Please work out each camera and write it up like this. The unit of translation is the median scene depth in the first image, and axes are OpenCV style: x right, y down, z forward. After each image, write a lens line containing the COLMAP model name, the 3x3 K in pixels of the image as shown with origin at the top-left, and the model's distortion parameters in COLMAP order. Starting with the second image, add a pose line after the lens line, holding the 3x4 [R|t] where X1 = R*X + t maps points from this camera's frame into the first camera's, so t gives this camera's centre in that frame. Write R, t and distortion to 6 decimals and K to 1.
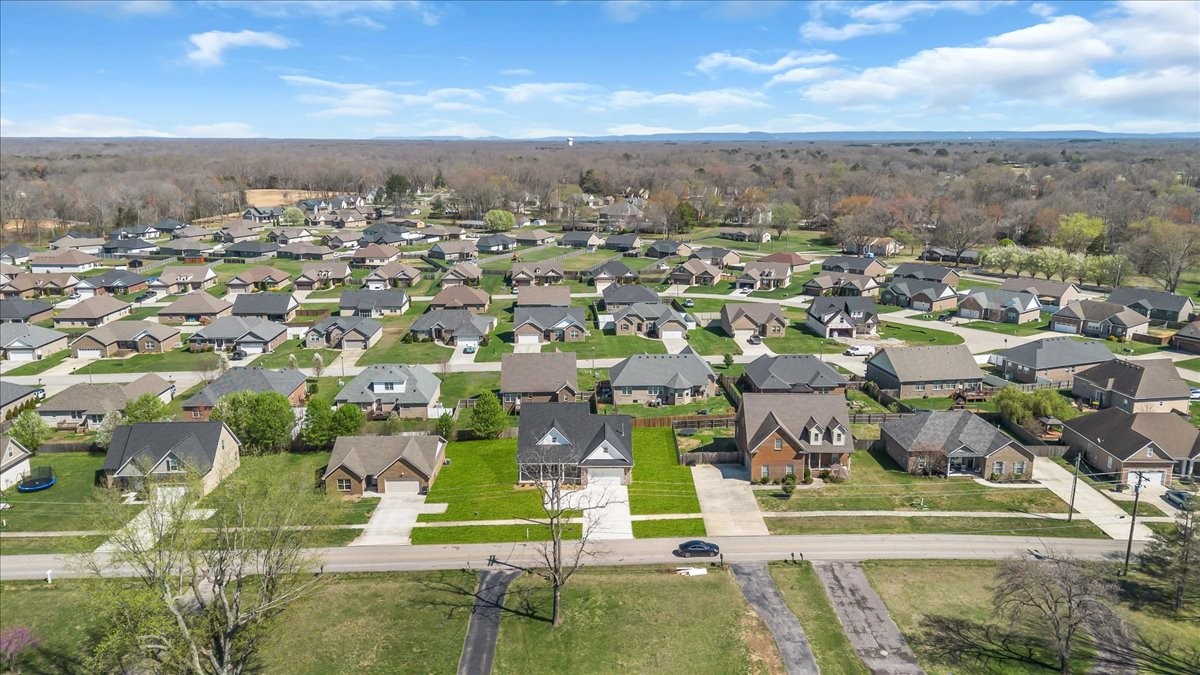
lens RADIAL K [[868.6, 0, 600.0], [0, 868.6, 337.5], [0, 0, 1]] dist [0.049517, -0.003212]
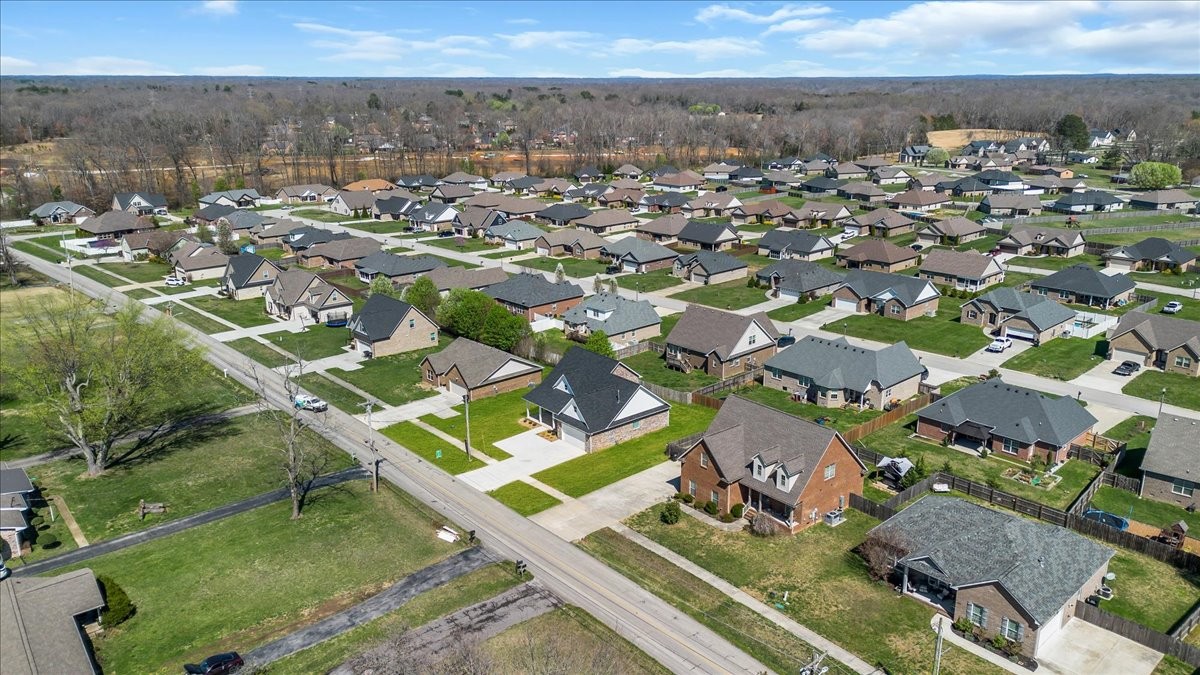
lens RADIAL K [[868.6, 0, 600.0], [0, 868.6, 337.5], [0, 0, 1]] dist [0.049517, -0.003212]
pose [[0.641352, 0.215449, -0.736376, 0.356473], [-0.166003, 0.975996, 0.140976, -0.042457], [0.749073, 0.031825, 0.661723, 0.200622]]
